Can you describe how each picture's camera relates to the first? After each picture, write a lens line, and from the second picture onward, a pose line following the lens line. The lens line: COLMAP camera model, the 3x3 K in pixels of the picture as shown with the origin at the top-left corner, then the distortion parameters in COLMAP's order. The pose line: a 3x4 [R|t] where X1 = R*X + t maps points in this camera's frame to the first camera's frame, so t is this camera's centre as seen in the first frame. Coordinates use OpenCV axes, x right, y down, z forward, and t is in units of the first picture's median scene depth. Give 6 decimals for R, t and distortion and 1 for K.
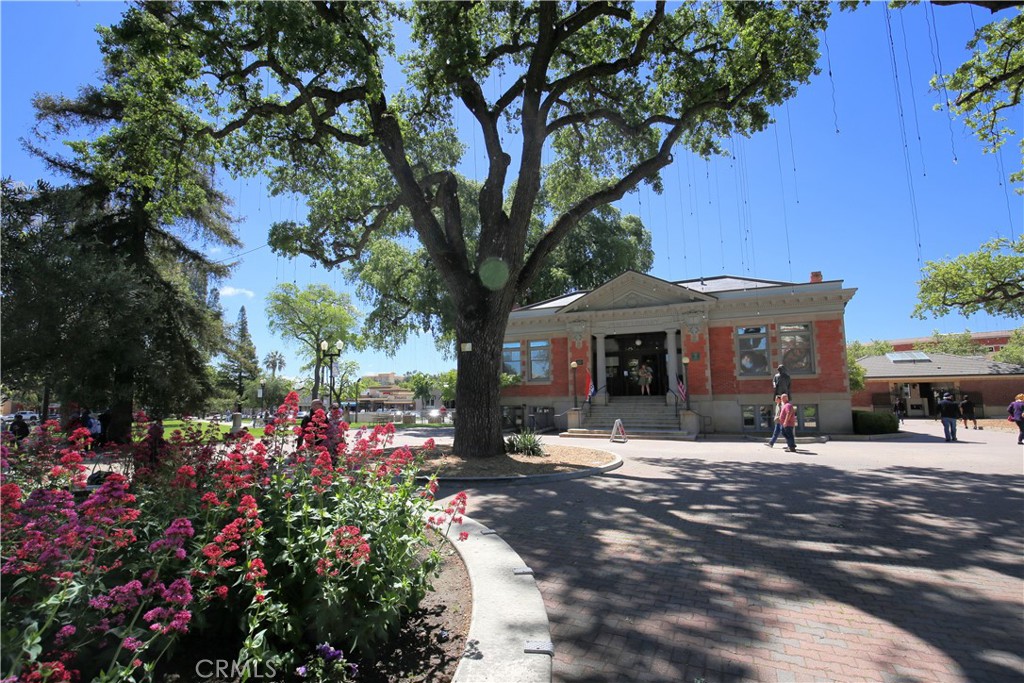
lens RADIAL K [[474.4, 0, 509.7], [0, 474.4, 343.5], [0, 0, 1]] dist [-0.036586, 0.007635]
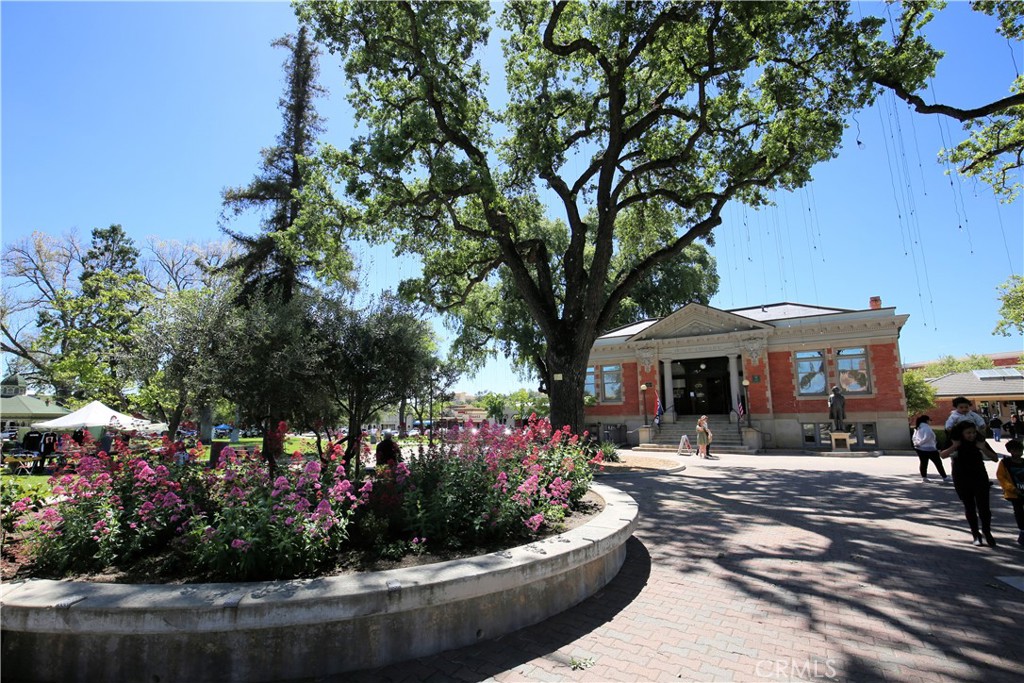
lens RADIAL K [[474.4, 0, 509.7], [0, 474.4, 343.5], [0, 0, 1]] dist [-0.036586, 0.007635]
pose [[0.990057, -0.020467, -0.139171, -0.023552], [0.014897, 0.999050, -0.040946, -0.019524], [0.139877, 0.038466, 0.989421, -0.180397]]
